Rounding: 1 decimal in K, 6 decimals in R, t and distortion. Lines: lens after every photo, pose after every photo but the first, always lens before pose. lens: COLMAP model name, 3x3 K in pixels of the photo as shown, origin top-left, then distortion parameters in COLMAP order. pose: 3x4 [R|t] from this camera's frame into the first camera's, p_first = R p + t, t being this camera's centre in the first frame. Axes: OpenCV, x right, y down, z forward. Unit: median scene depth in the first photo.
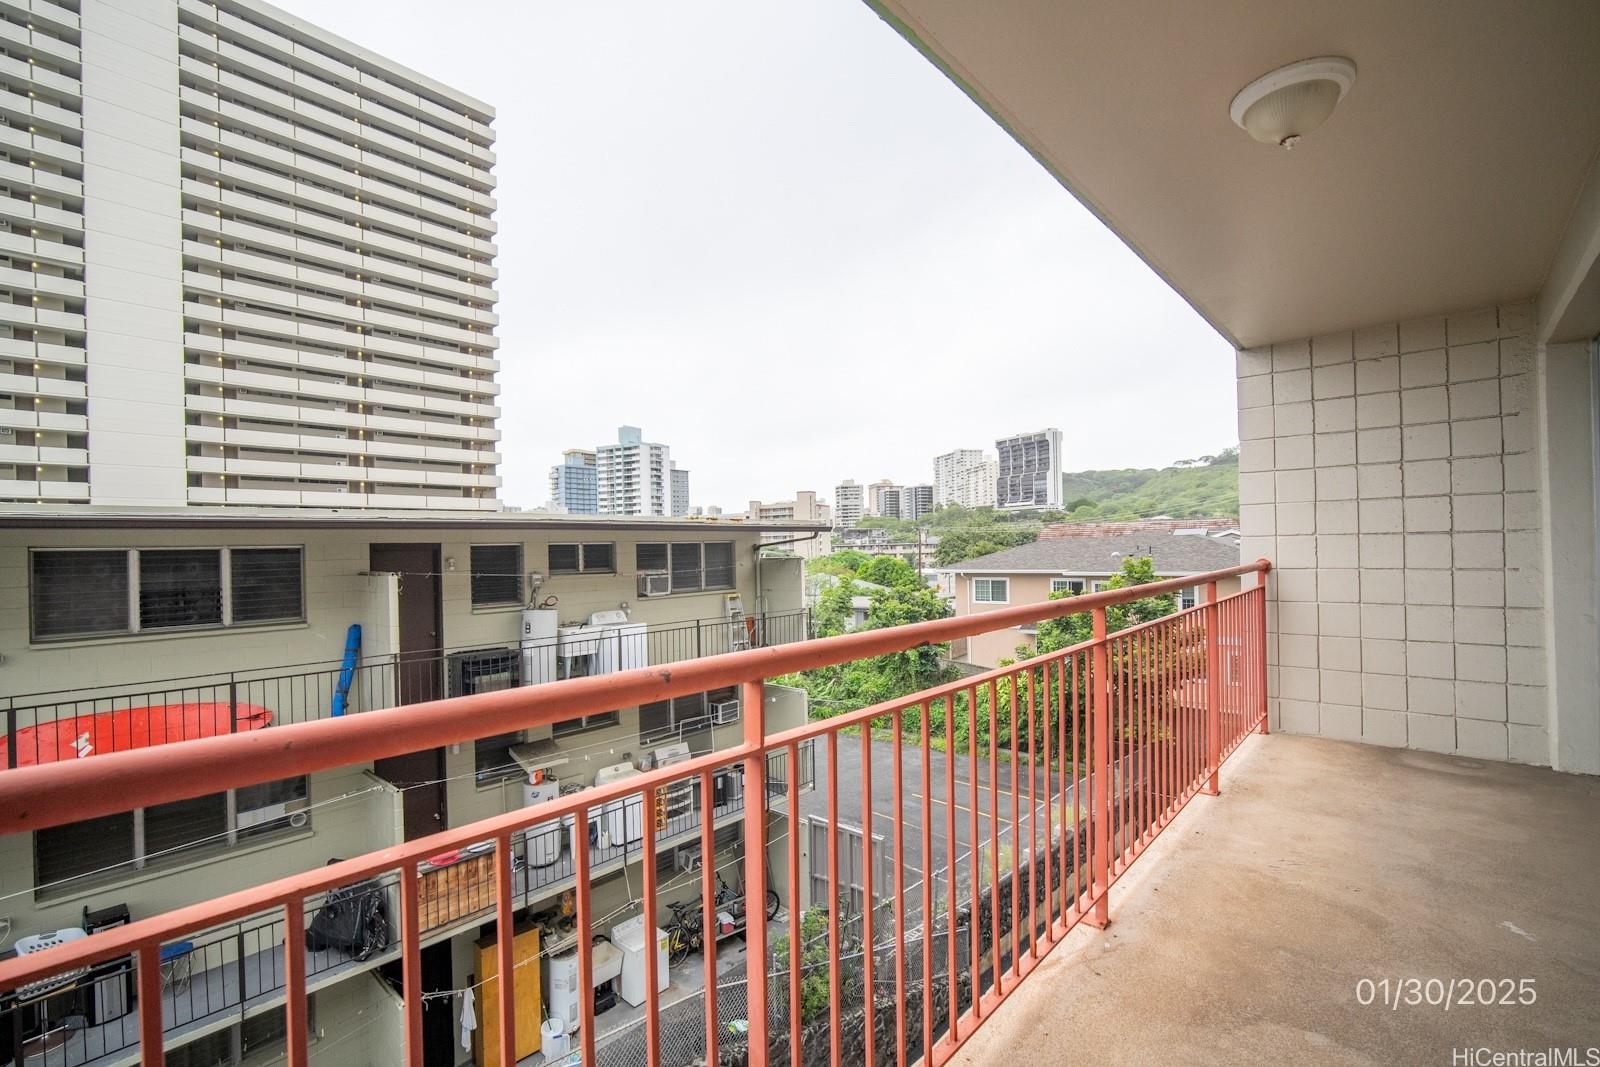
lens RADIAL K [[704.9, 0, 796.5], [0, 704.9, 534.0], [0, 0, 1]] dist [-0.002384, -0.000050]
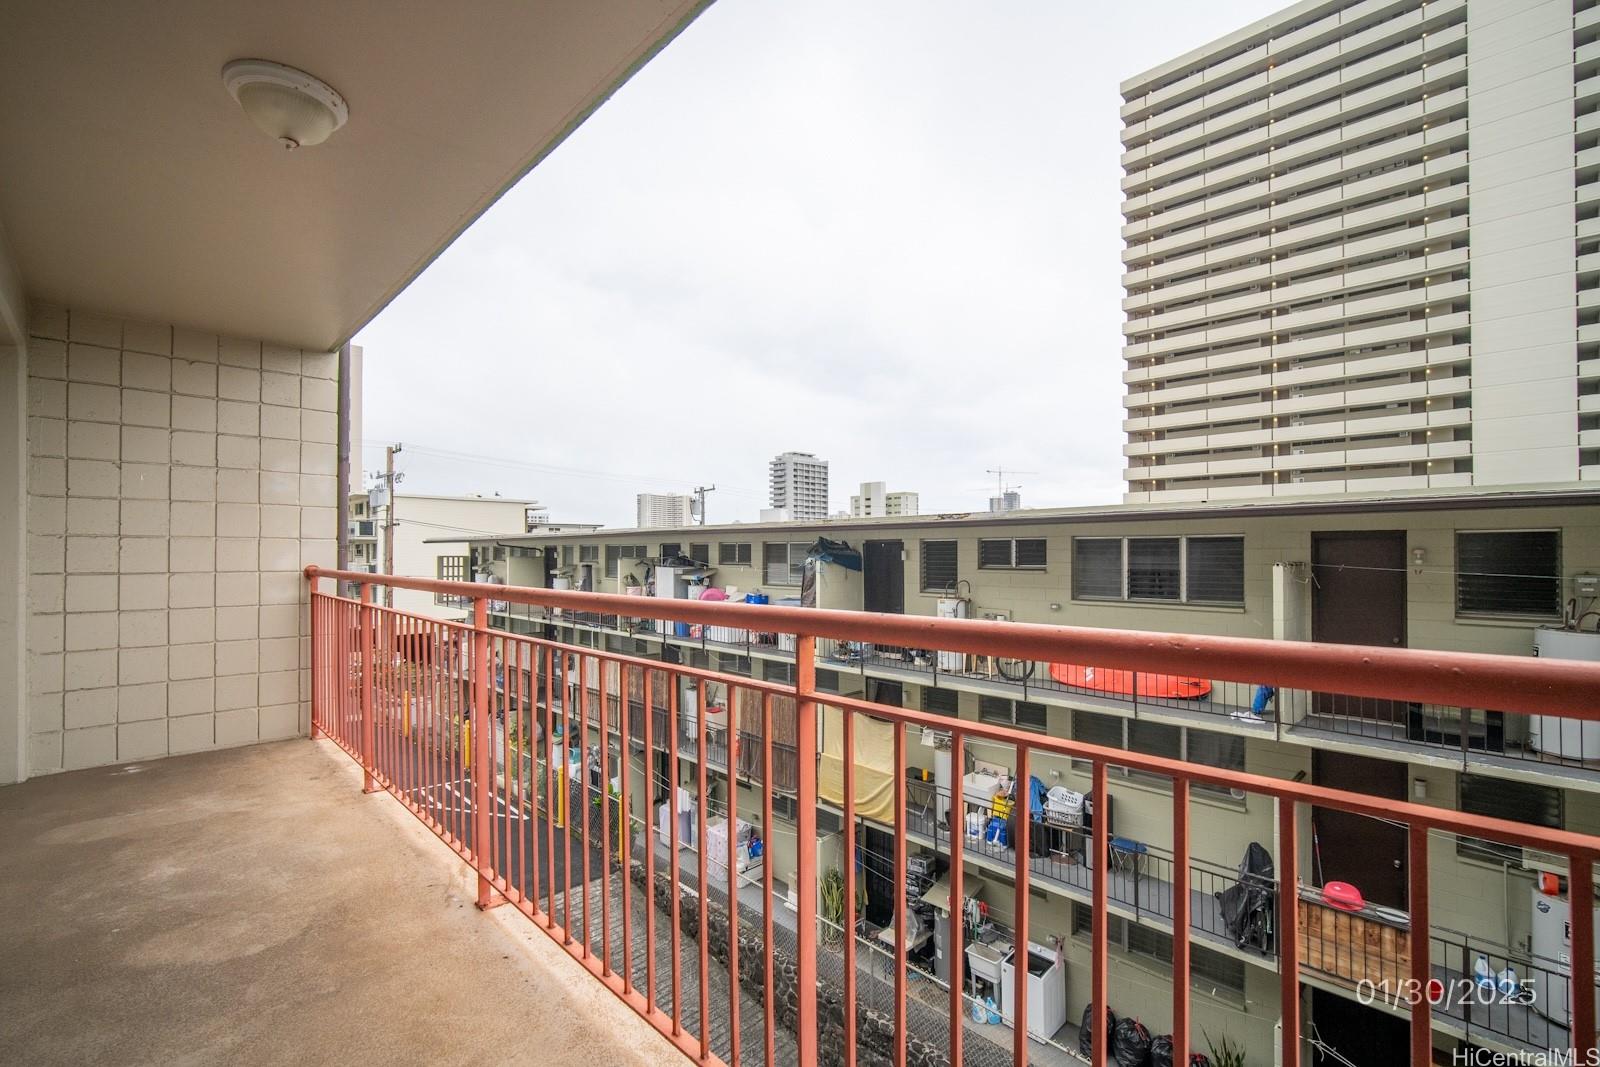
lens RADIAL K [[691.9, 0, 798.5], [0, 691.9, 535.4], [0, 0, 1]] dist [0.000654, -0.000083]
pose [[-0.063019, -0.003158, -0.998007, 0.359249], [0.023615, 0.999710, -0.004654, 0.006793], [0.997733, -0.023861, -0.062926, 0.388803]]
